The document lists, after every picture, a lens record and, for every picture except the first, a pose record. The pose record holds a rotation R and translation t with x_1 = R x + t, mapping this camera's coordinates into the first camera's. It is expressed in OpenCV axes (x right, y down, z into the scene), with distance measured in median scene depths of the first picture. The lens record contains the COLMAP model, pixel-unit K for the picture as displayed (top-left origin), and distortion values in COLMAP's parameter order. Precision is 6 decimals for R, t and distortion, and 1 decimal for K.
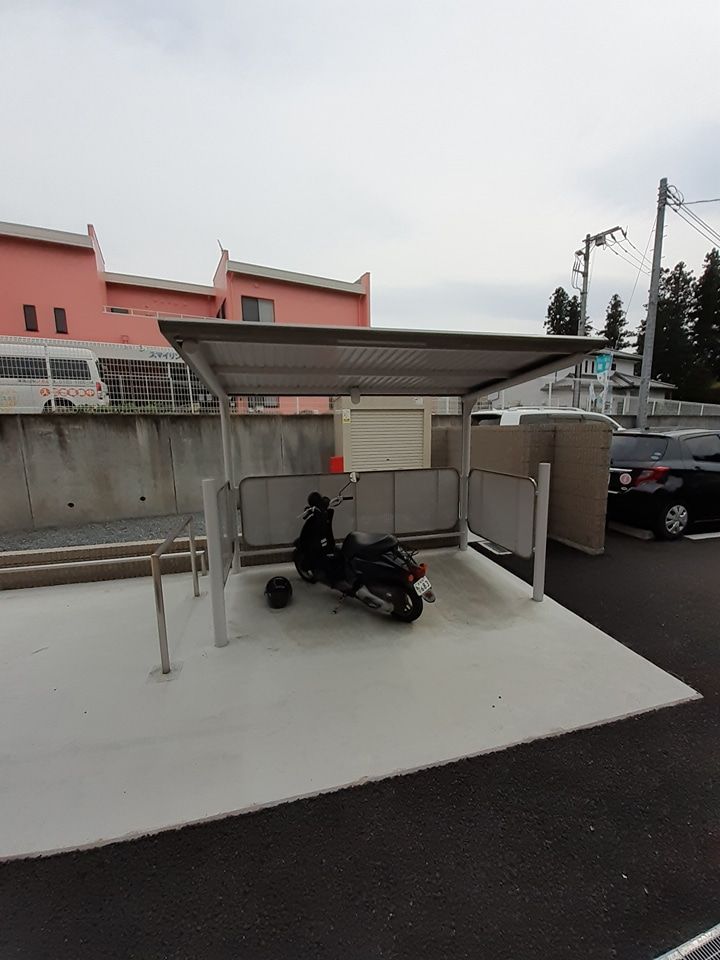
lens RADIAL K [[377.2, 0, 363.2], [0, 377.2, 492.3], [0, 0, 1]] dist [0.000307, -0.000225]
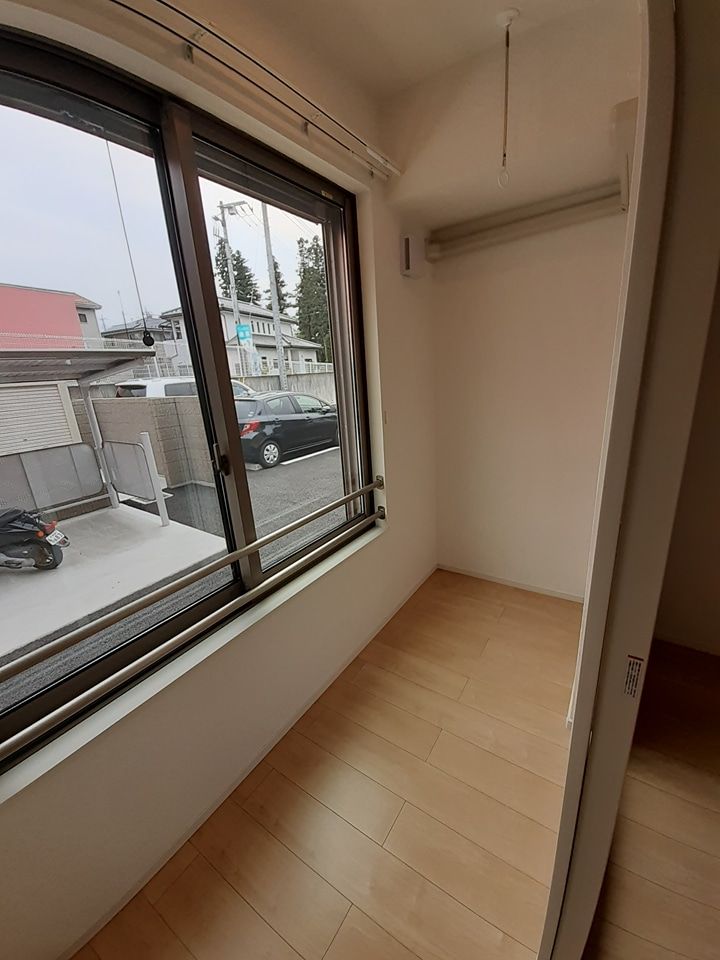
lens RADIAL K [[377.2, 0, 363.2], [0, 377.2, 492.3], [0, 0, 1]] dist [0.000307, -0.000225]
pose [[0.736342, -0.230012, 0.636313, 0.083086], [0.156040, 0.972822, 0.171081, 0.018479], [-0.658370, -0.026684, 0.752221, -0.412984]]
